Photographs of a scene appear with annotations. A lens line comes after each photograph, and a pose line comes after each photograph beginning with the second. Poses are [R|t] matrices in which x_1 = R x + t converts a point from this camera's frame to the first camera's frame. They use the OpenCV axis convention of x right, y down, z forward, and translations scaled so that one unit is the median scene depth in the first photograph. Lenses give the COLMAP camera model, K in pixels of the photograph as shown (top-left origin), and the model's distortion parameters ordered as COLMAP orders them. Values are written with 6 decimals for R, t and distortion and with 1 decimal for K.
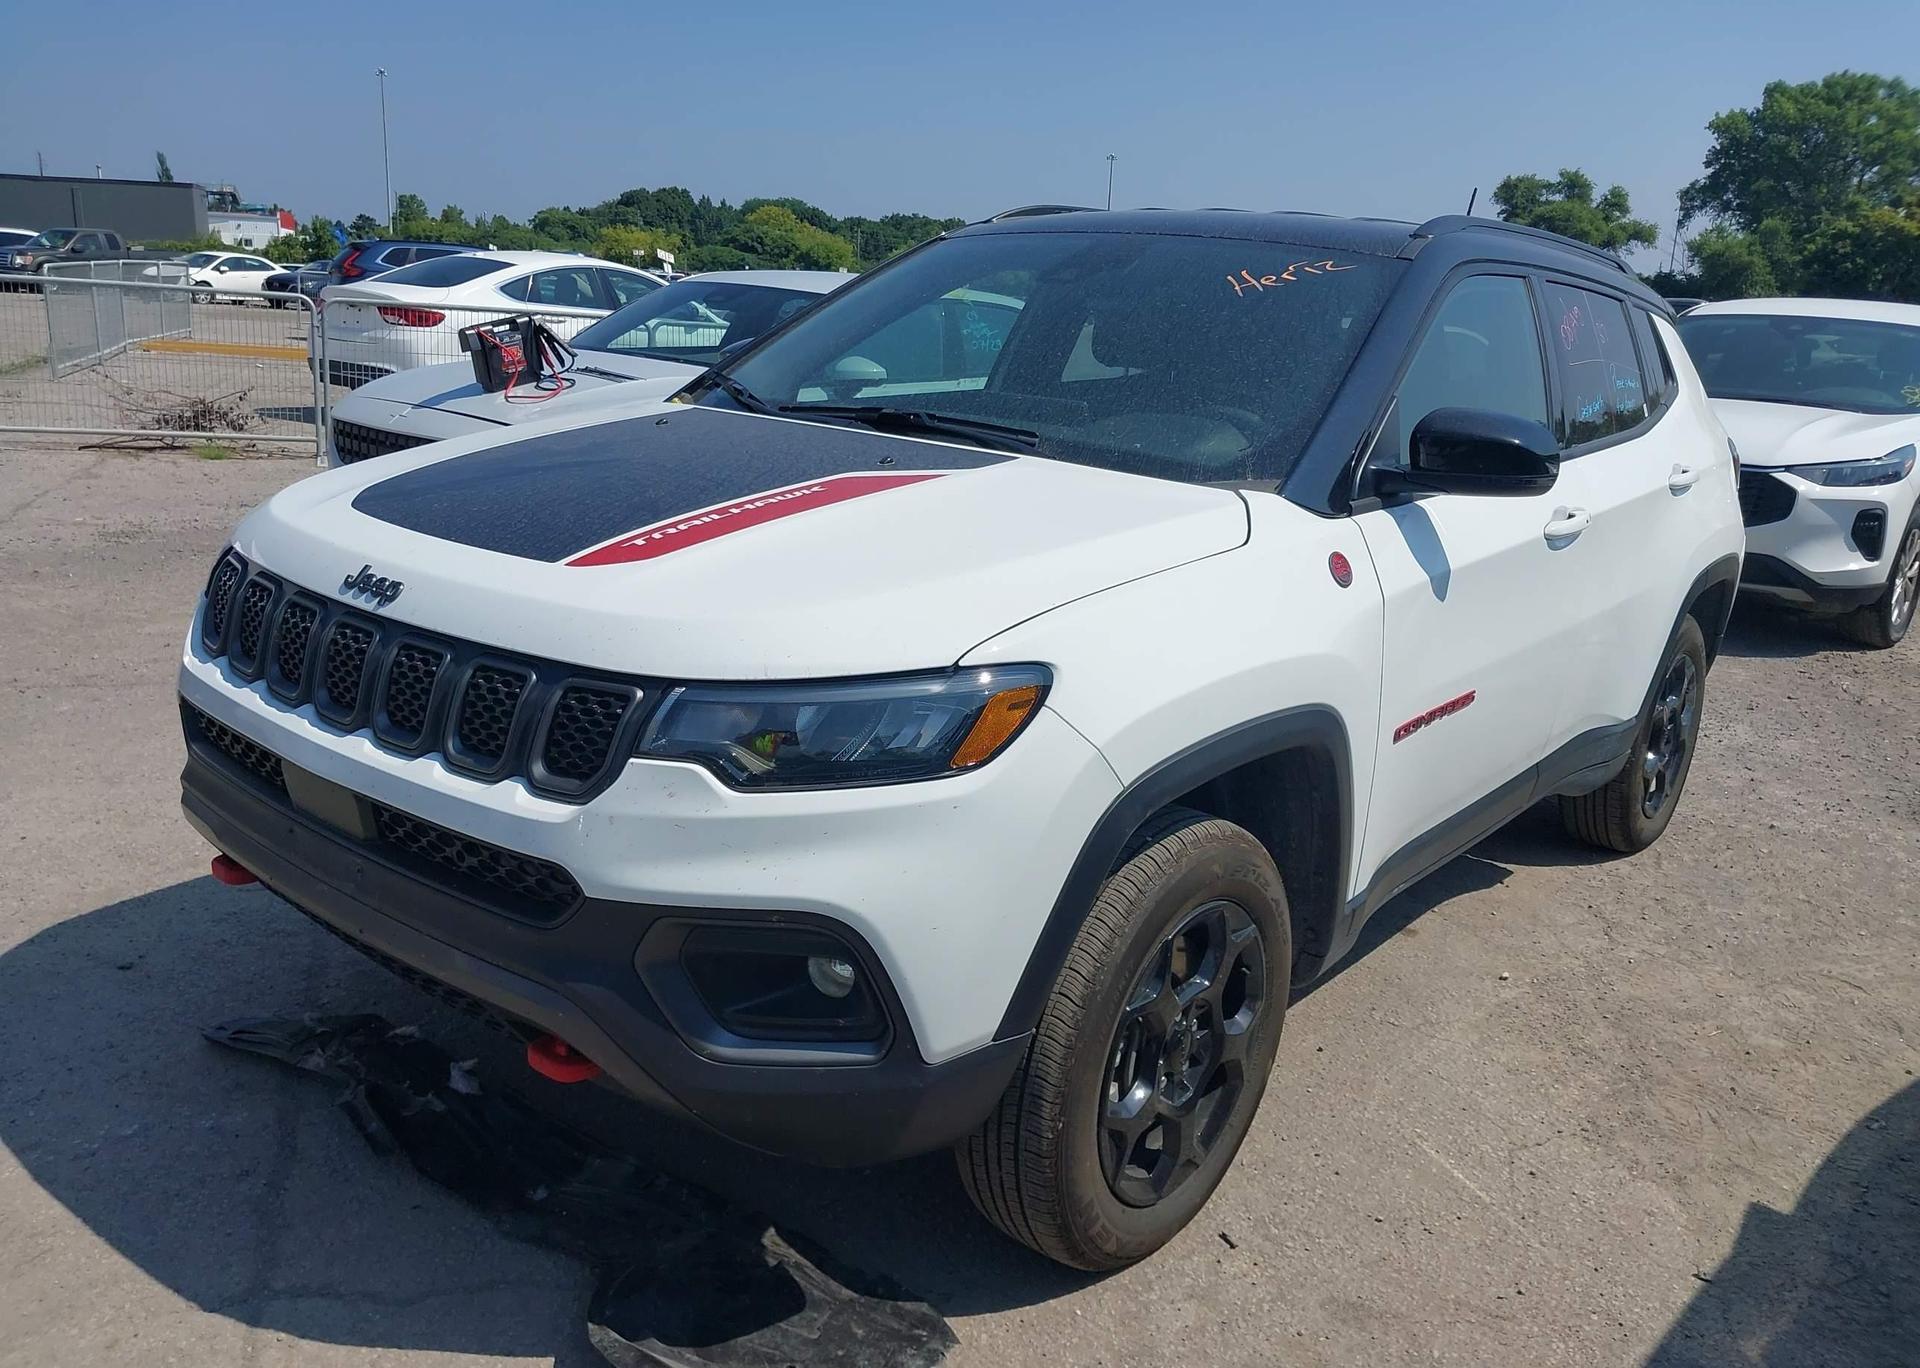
lens RADIAL K [[1489.2, 0, 960.0], [0, 1489.2, 684.0], [0, 0, 1]] dist [0.025558, -0.026280]
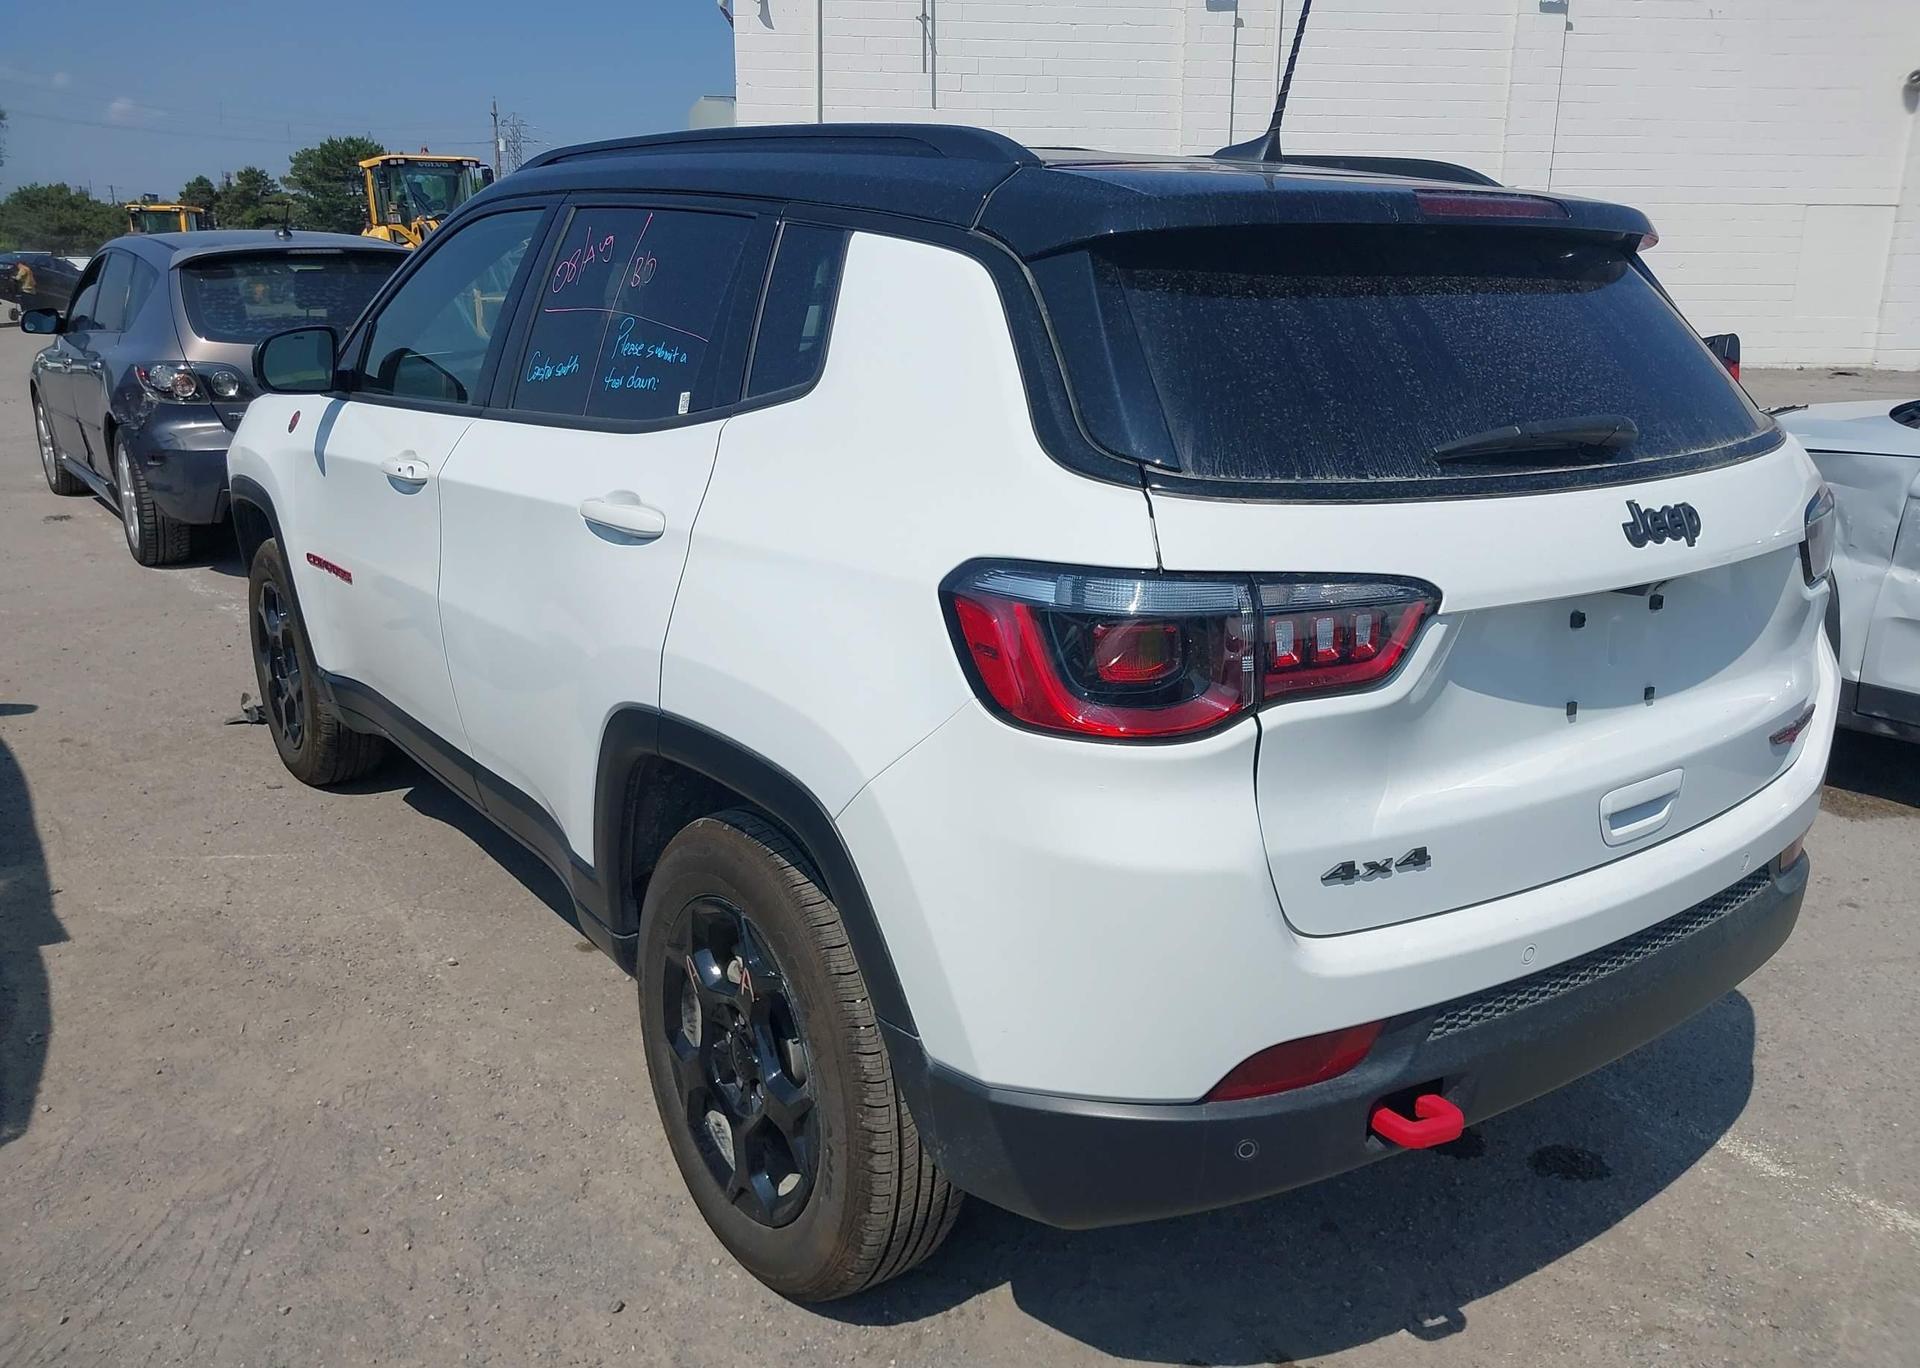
lens RADIAL K [[1520.7, 0, 949.4], [0, 1520.7, 678.3], [0, 0, 1]] dist [0.011543, -0.001610]
pose [[-0.247898, 0.205853, -0.946663, 1.181580], [-0.263554, 0.925980, 0.270371, -0.315811], [0.932248, 0.316521, -0.175295, 1.435789]]
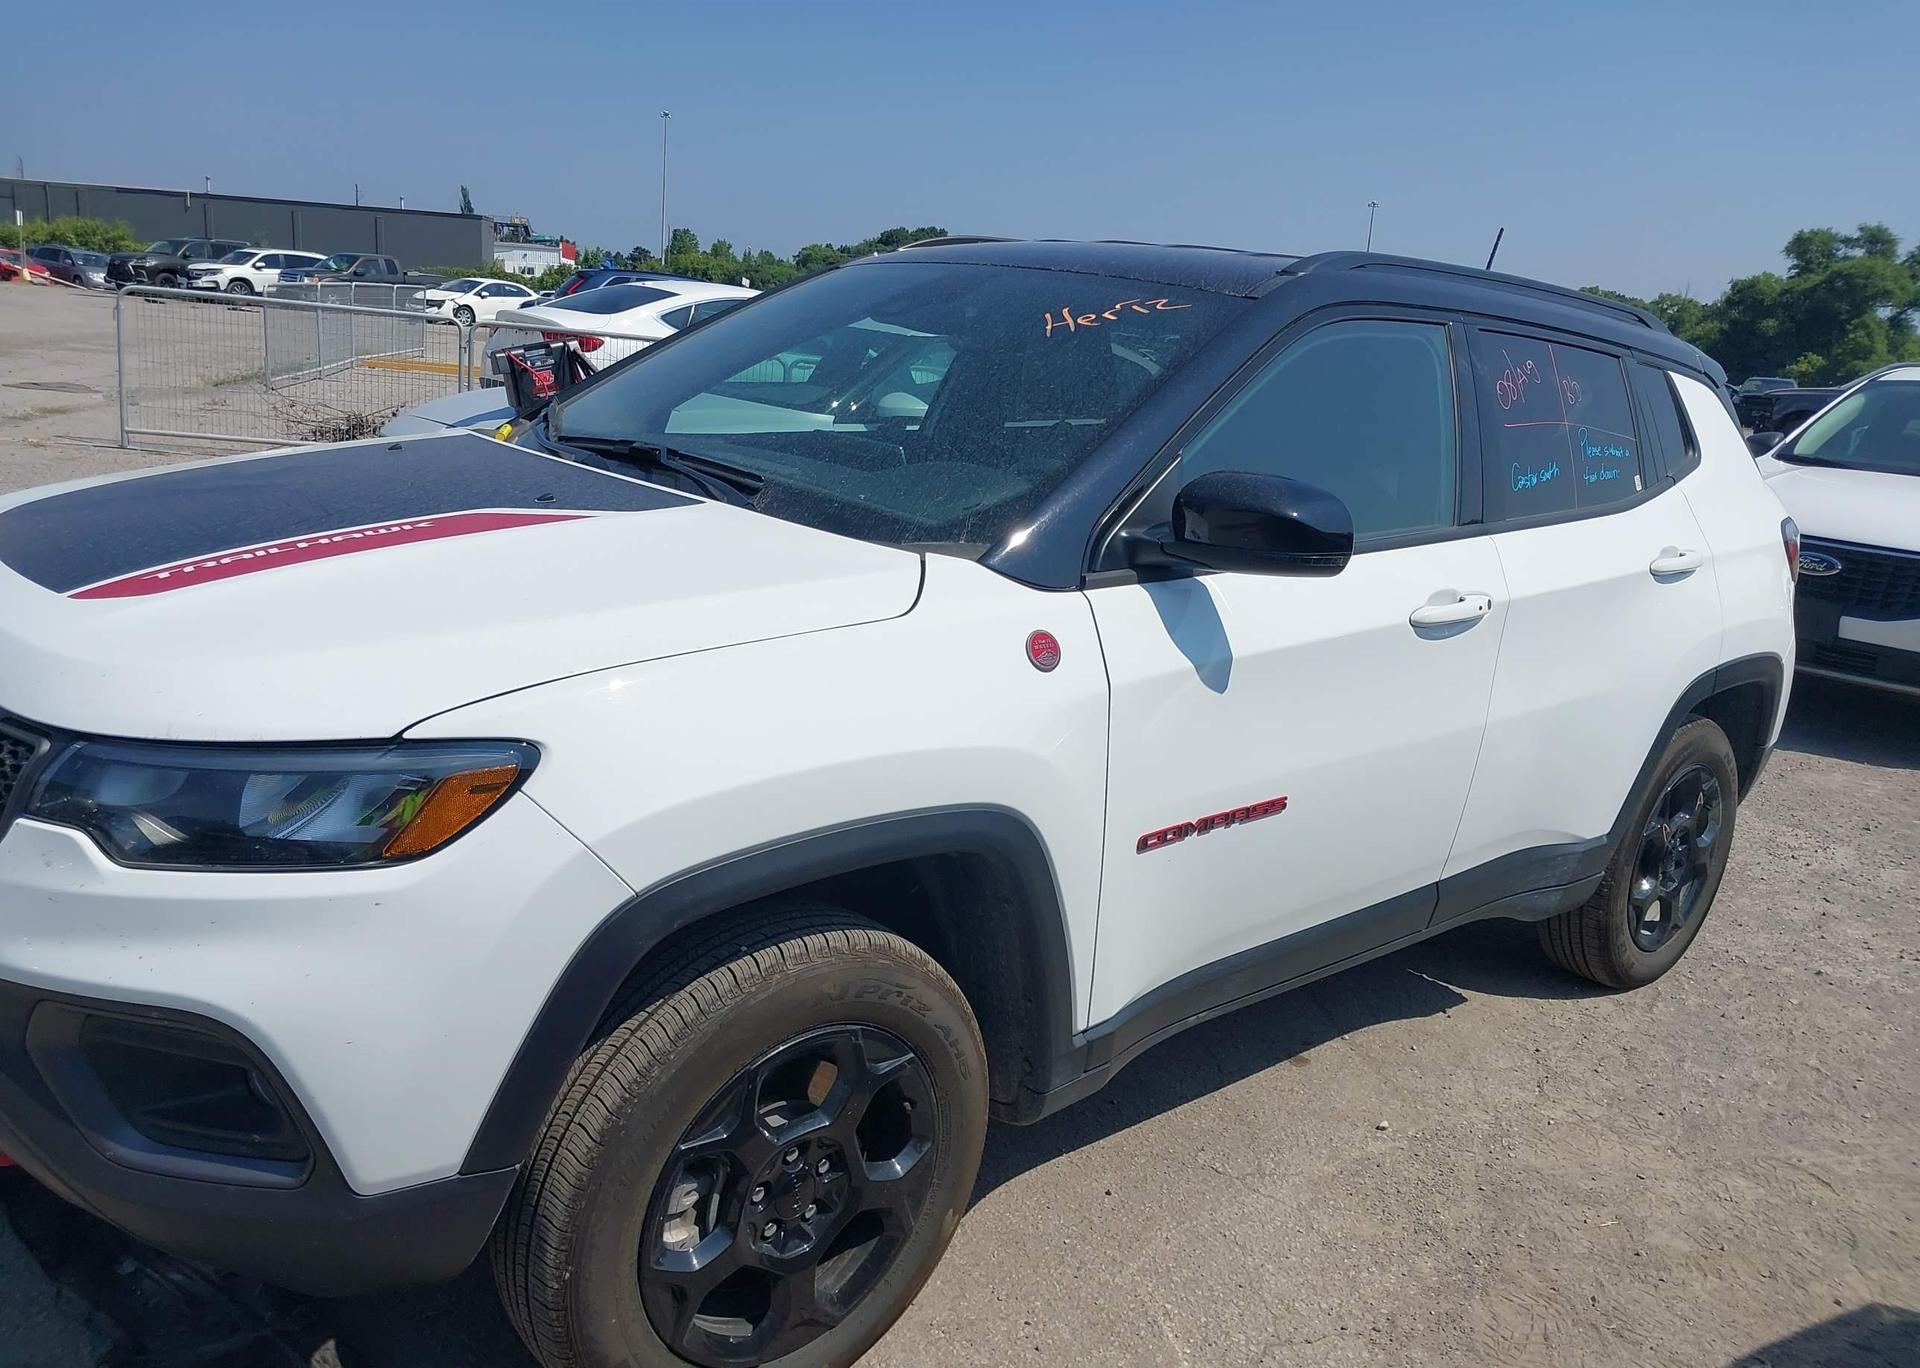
lens RADIAL K [[1489.2, 0, 960.0], [0, 1489.2, 684.0], [0, 0, 1]] dist [0.025558, -0.026280]
pose [[0.986493, 0.063833, -0.150854, 0.242089], [-0.067631, 0.997506, -0.020175, -0.026417], [0.149190, 0.030105, 0.988350, 0.101279]]
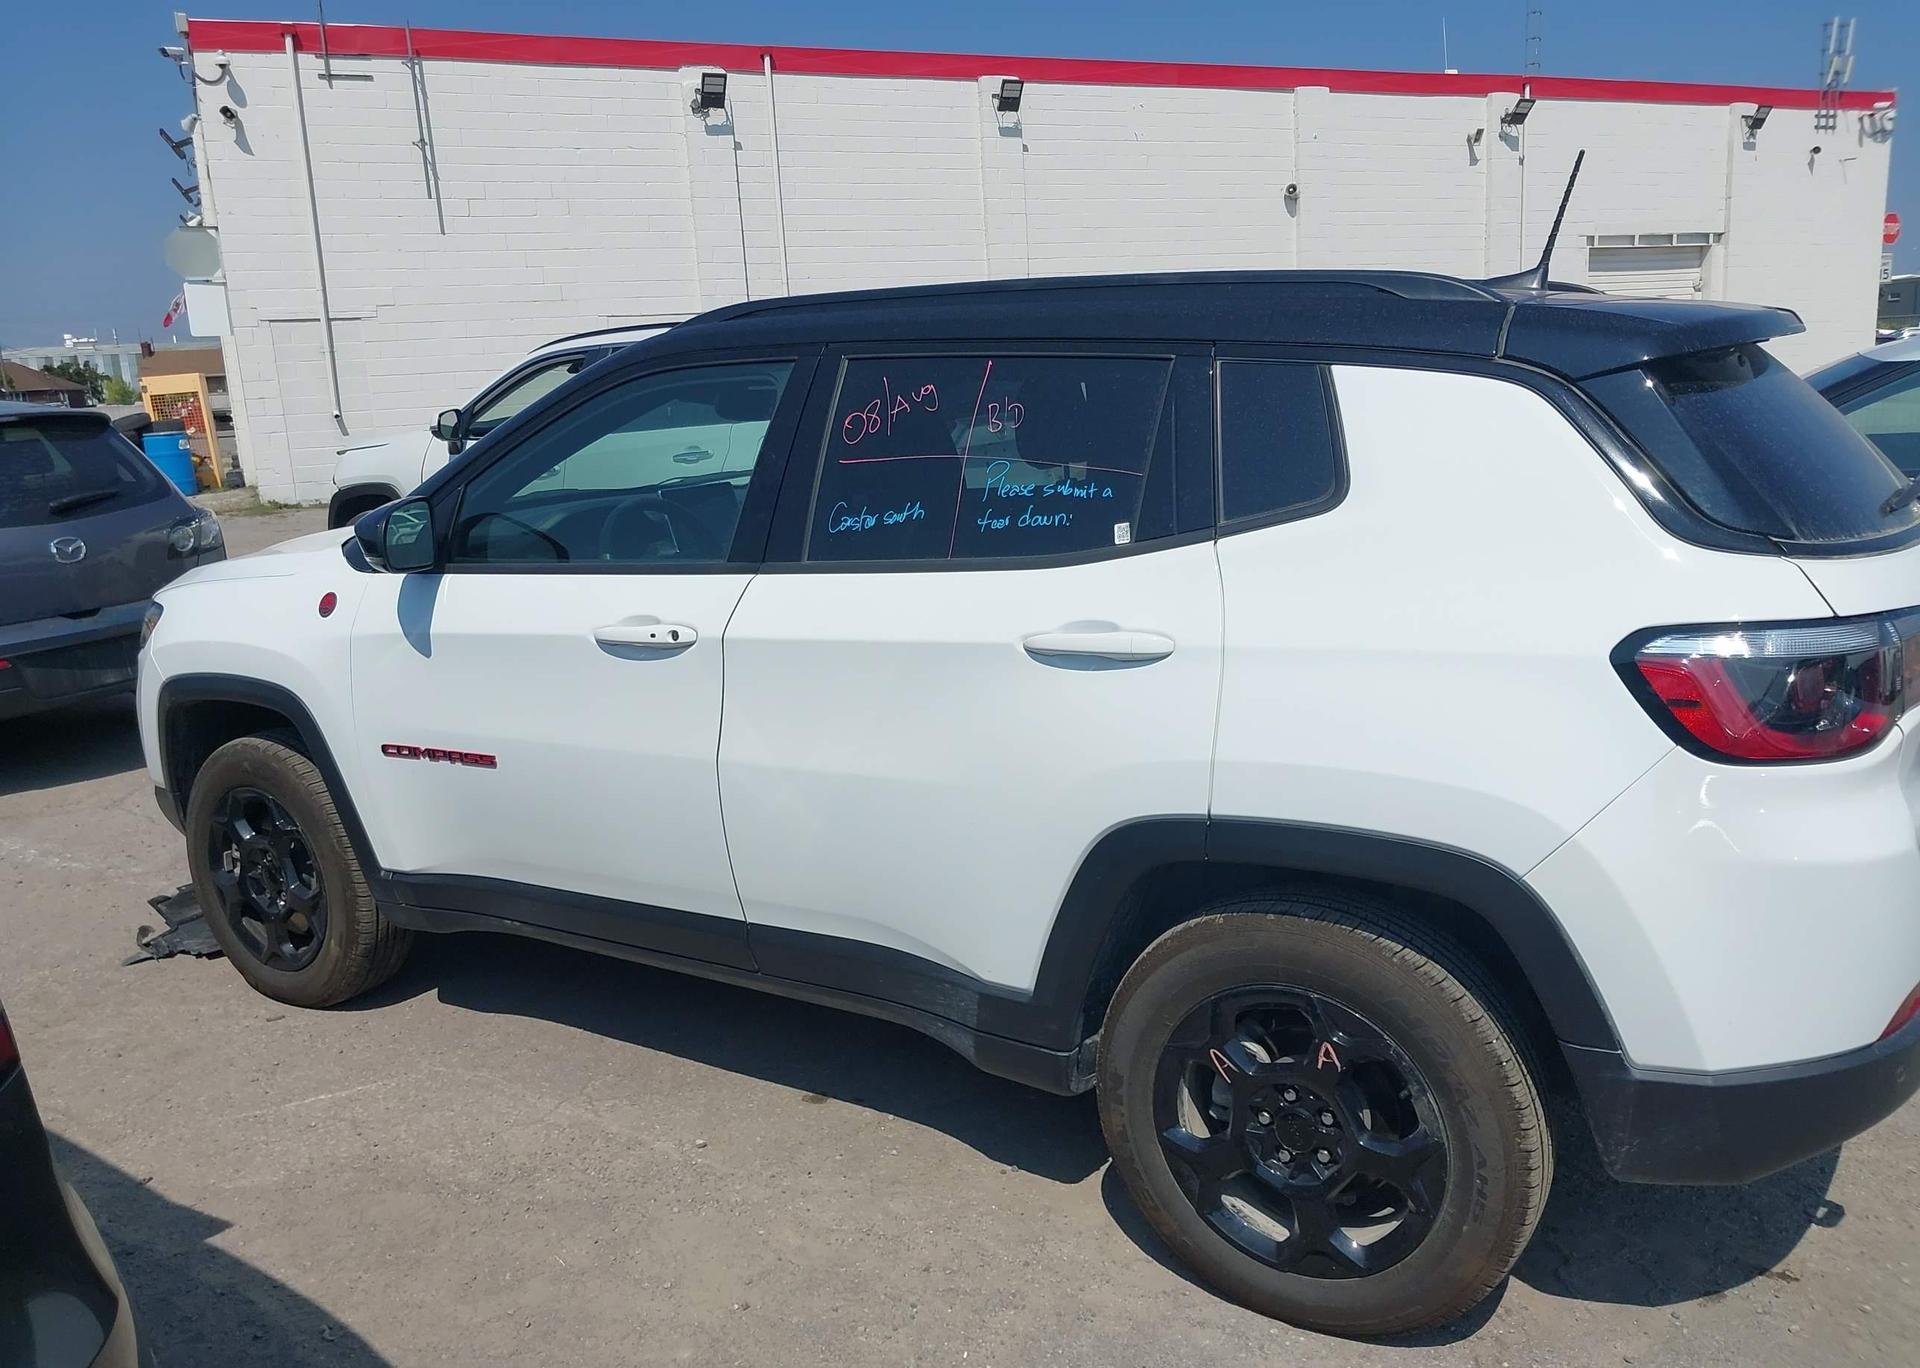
lens RADIAL K [[1508.1, 0, 961.7], [0, 1508.1, 689.2], [0, 0, 1]] dist [0.000971, 0.002298]
pose [[0.118243, 0.159527, -0.980087, 1.246837], [-0.196931, 0.971173, 0.134317, -0.221926], [0.973261, 0.177128, 0.146250, 0.994679]]
